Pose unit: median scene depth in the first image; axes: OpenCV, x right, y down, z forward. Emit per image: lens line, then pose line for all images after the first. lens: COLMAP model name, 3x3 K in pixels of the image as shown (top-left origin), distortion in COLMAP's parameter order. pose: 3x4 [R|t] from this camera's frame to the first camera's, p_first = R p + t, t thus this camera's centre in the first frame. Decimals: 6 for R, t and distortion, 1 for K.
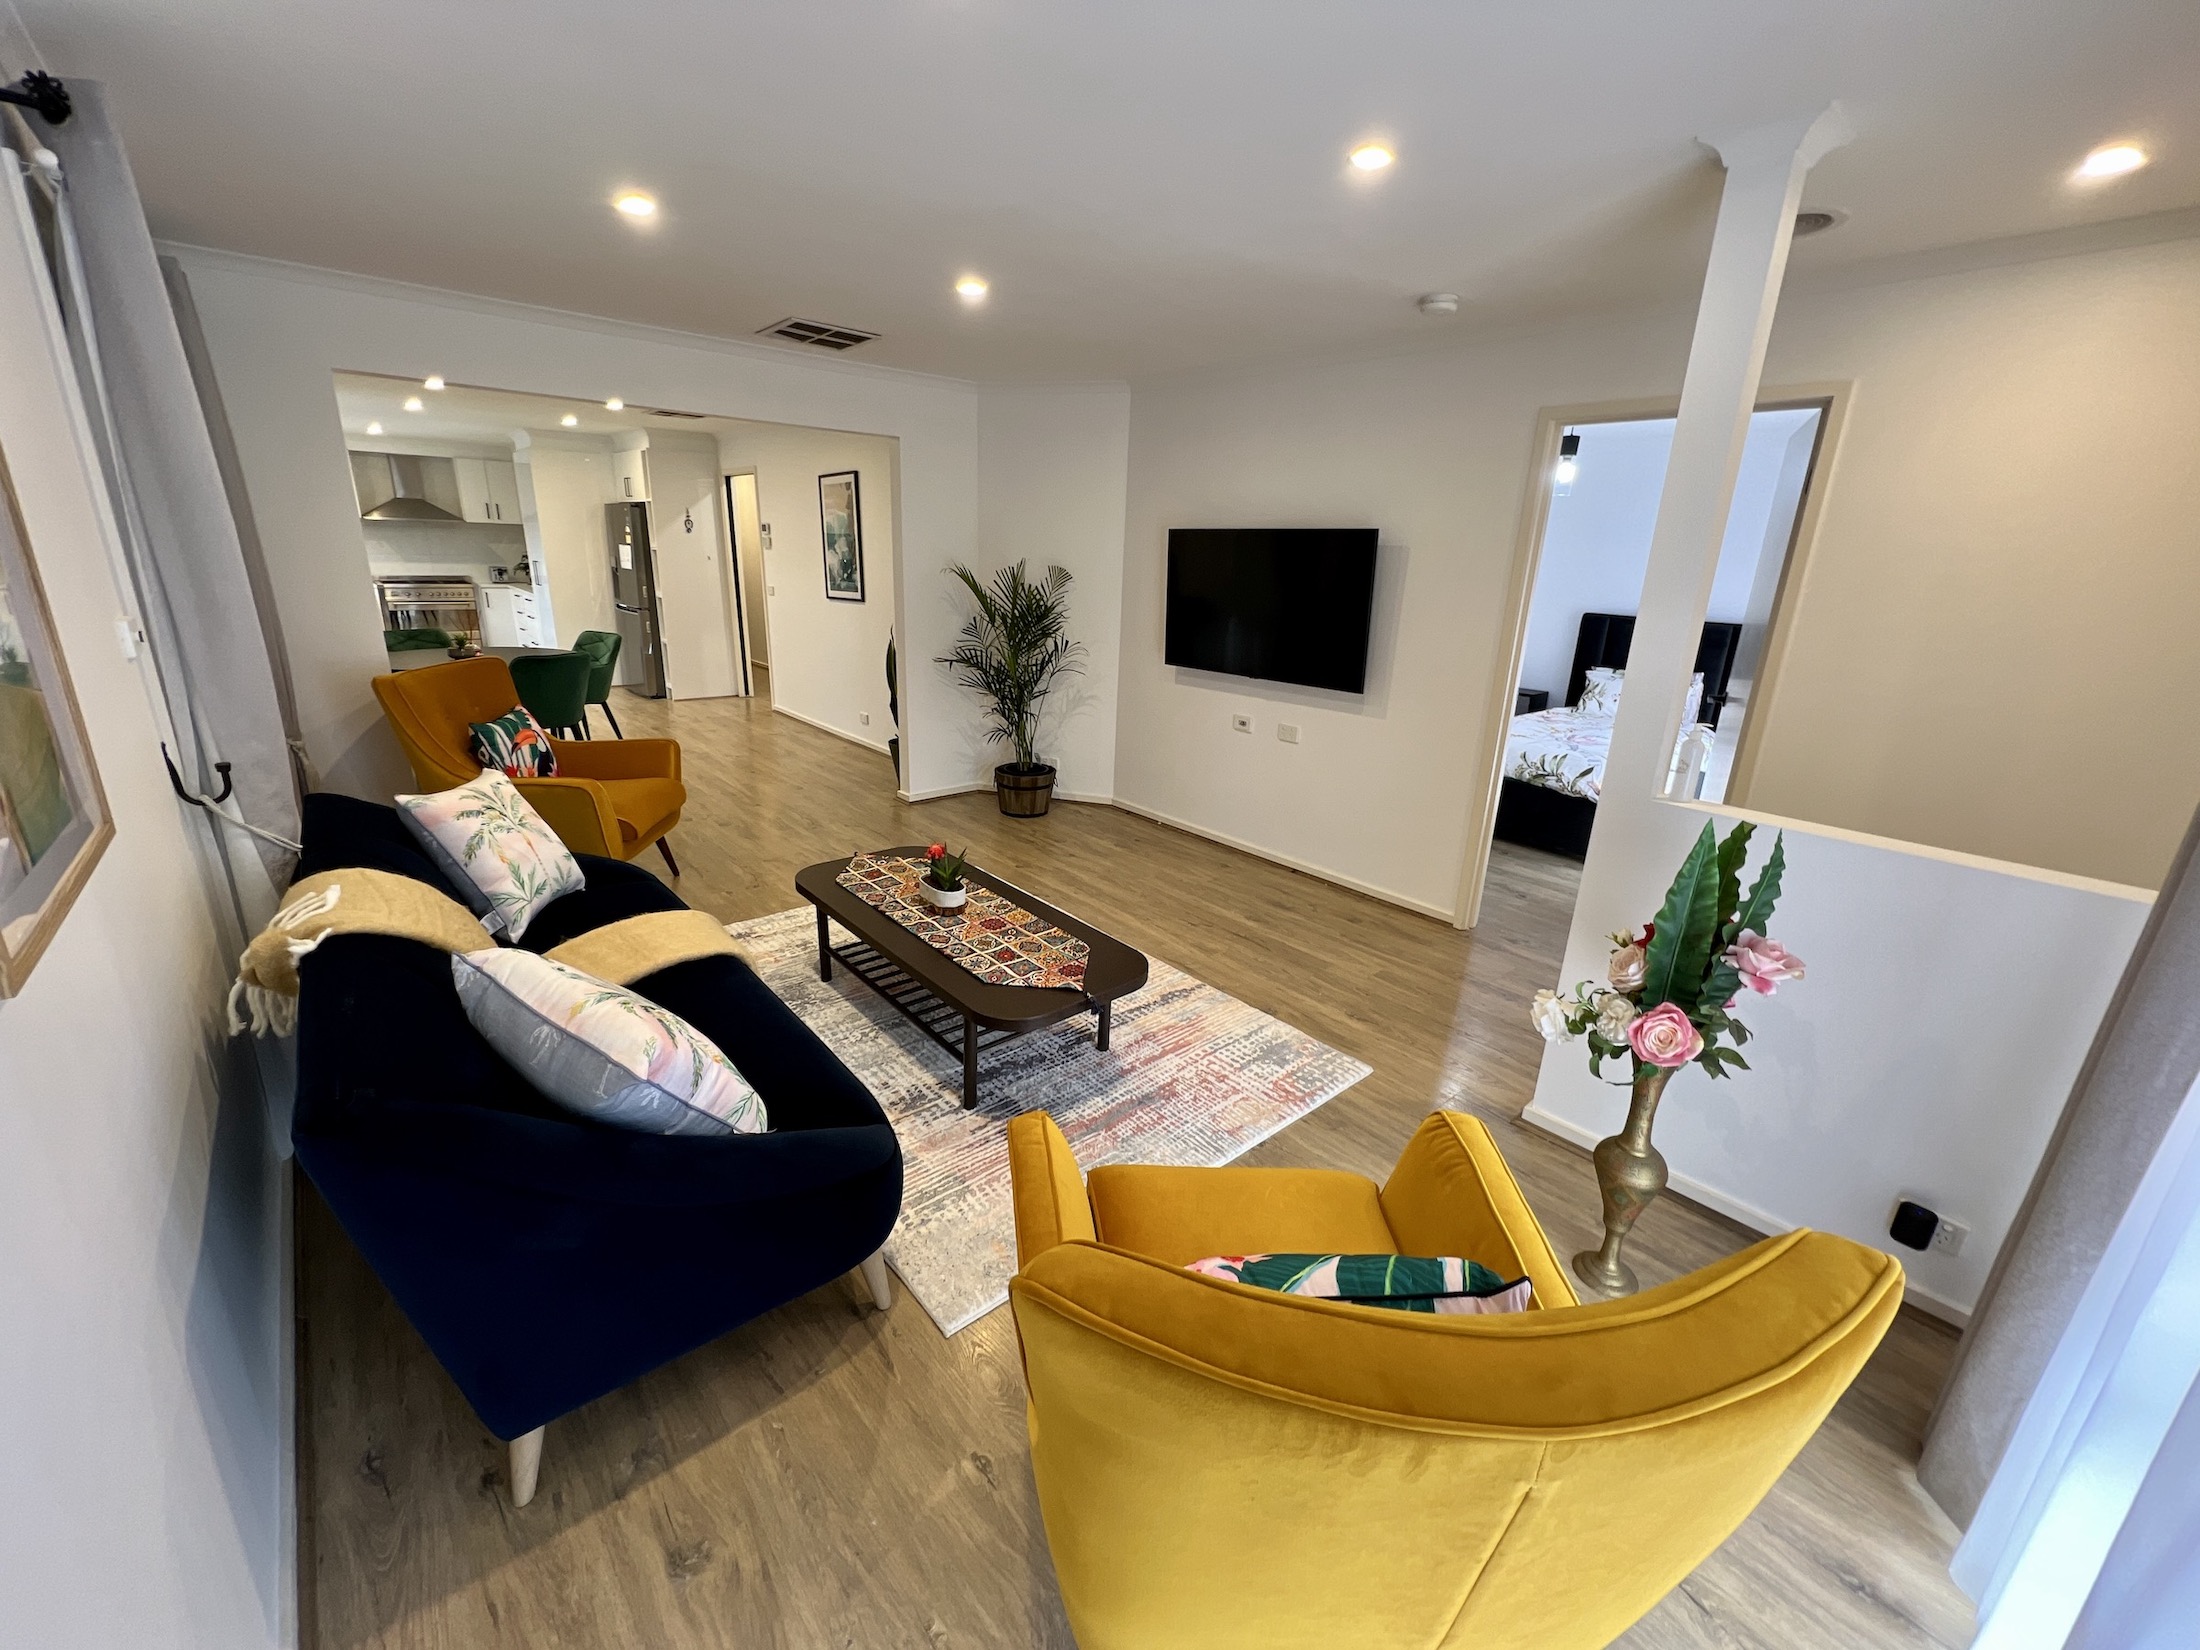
lens RADIAL K [[876.9, 0, 1087.1], [0, 876.9, 821.0], [0, 0, 1]] dist [-0.001247, -0.000191]
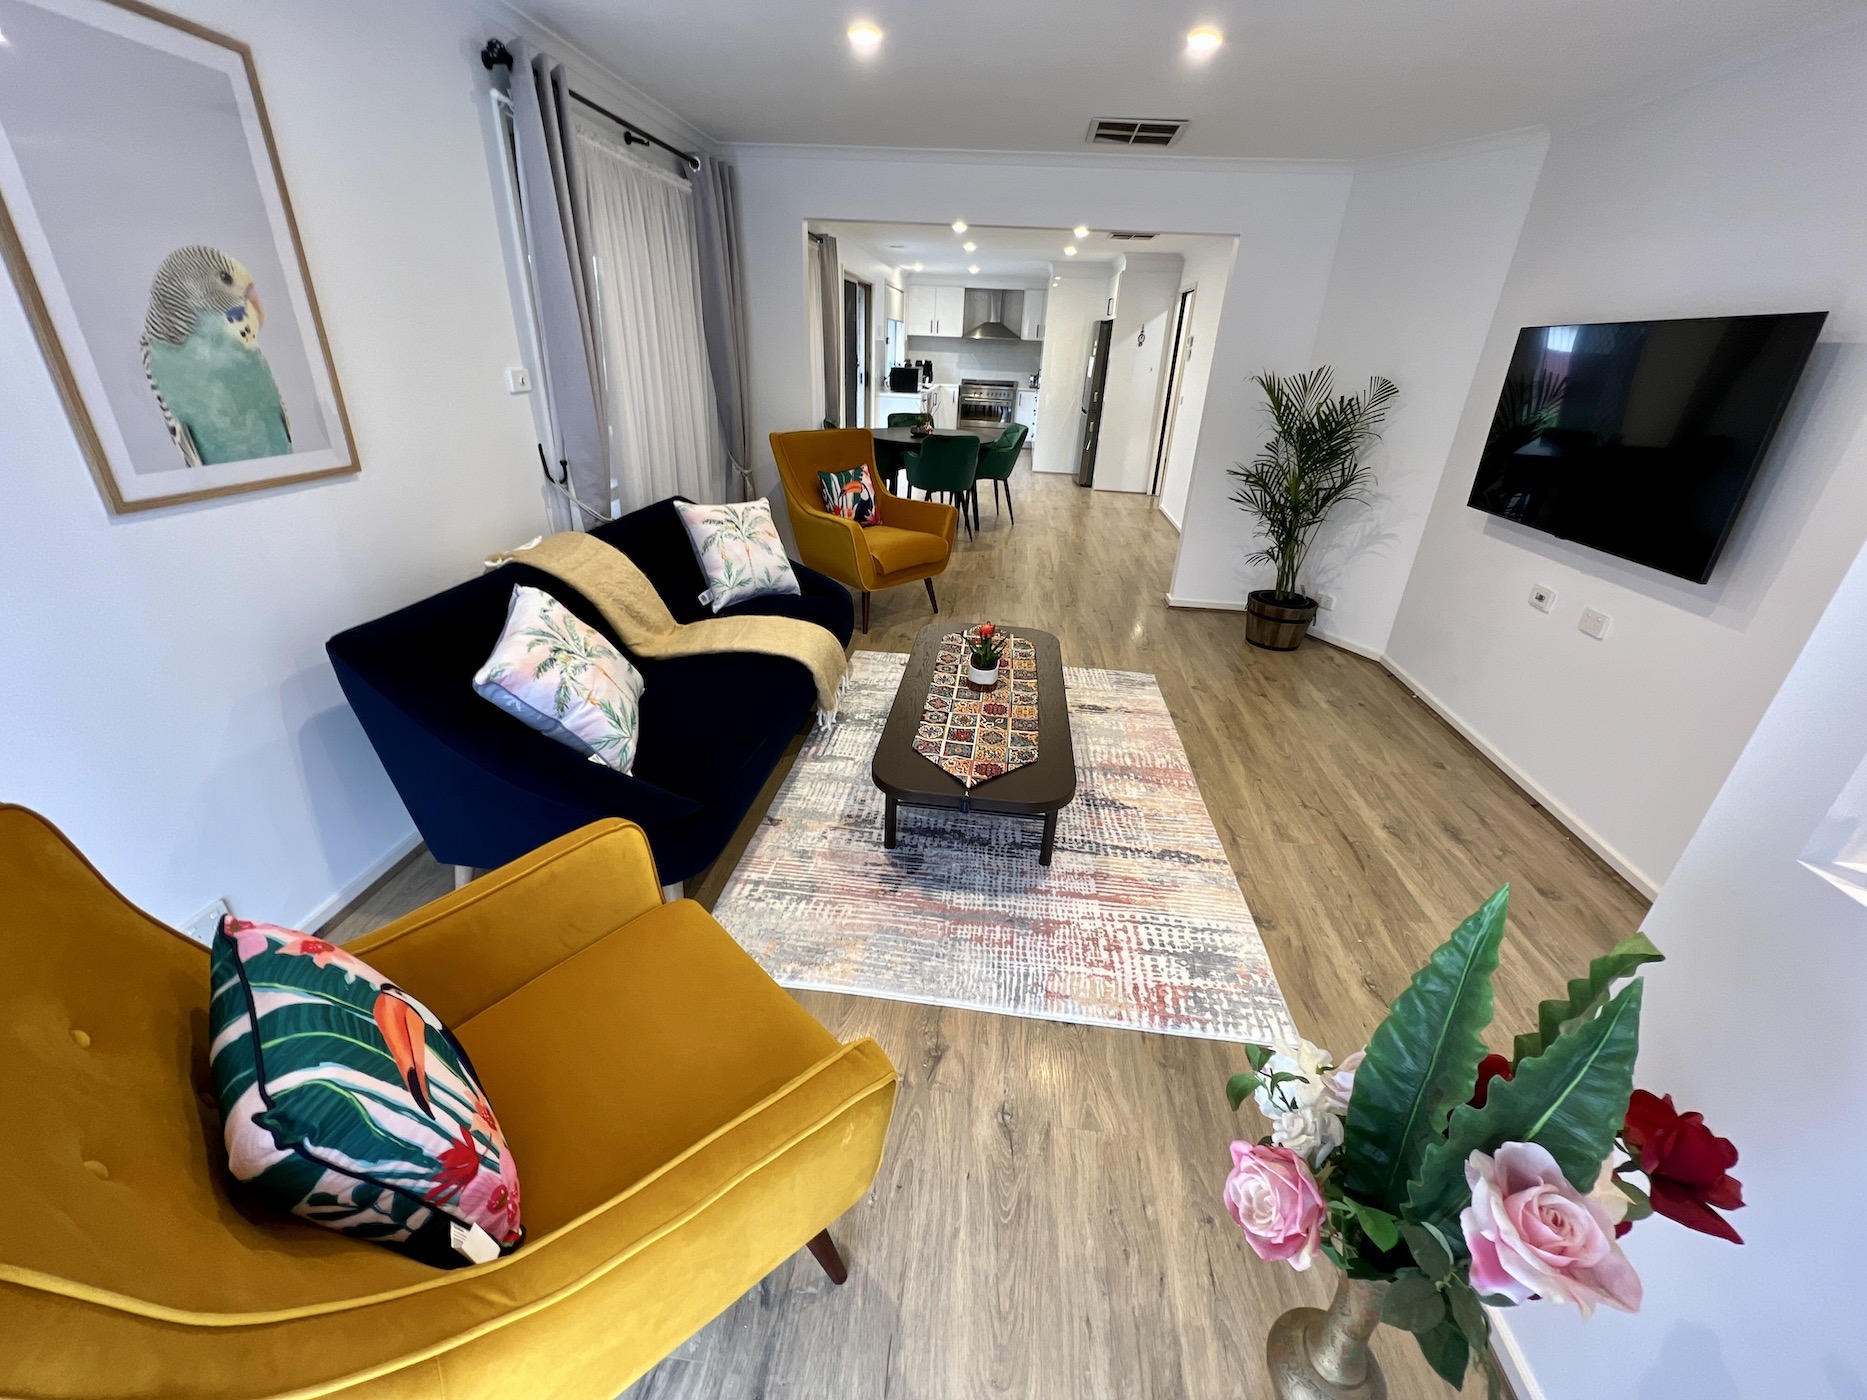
lens RADIAL K [[744.1, 0, 928.5], [0, 744.1, 692.9], [0, 0, 1]] dist [-0.001247, -0.000191]
pose [[0.686827, 0.306451, -0.659057, 0.321887], [-0.234280, 0.951713, 0.198381, -0.045995], [0.688027, 0.018150, 0.725458, 0.221608]]
